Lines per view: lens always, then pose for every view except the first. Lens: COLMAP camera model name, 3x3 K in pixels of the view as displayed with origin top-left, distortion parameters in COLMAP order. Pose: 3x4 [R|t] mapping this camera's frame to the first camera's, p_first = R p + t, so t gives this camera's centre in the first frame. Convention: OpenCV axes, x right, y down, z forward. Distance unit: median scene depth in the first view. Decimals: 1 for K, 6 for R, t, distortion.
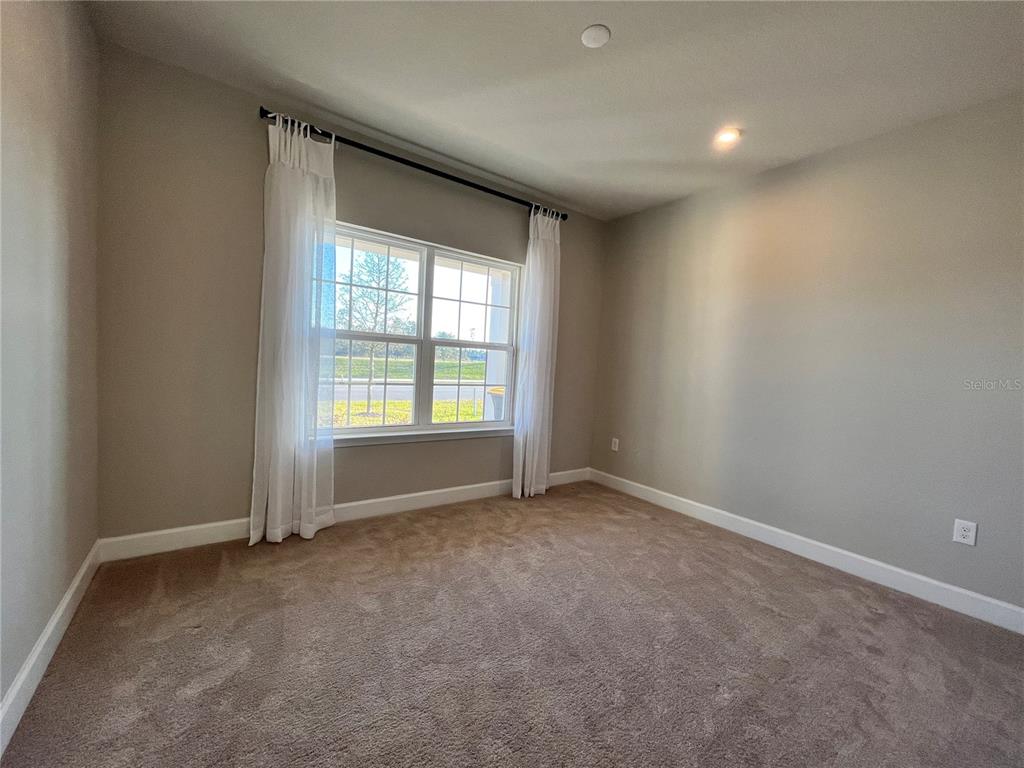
lens RADIAL K [[415.0, 0, 513.8], [0, 415.0, 387.4], [0, 0, 1]] dist [-0.002569, 0.000024]
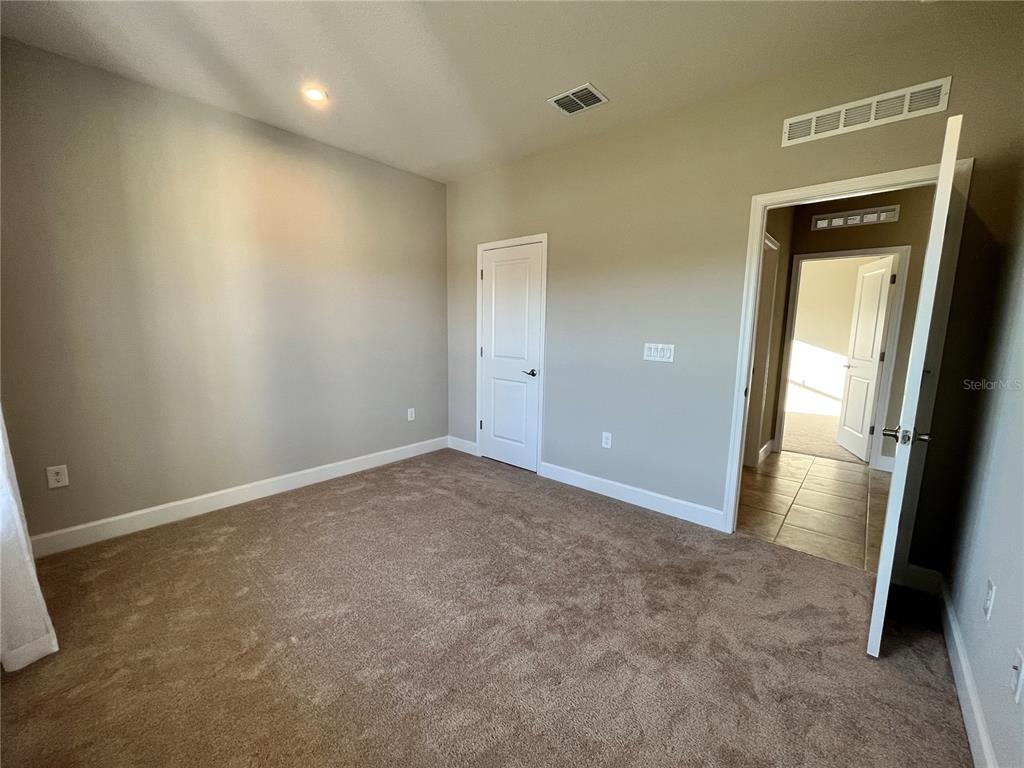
lens RADIAL K [[415.0, 0, 514.0], [0, 415.0, 388.1], [0, 0, 1]] dist [-0.002569, 0.000024]
pose [[-0.227425, -0.207692, 0.951390, -0.631736], [0.030707, 0.974976, 0.220181, -0.133132], [-0.973311, 0.079289, -0.215356, 0.781311]]
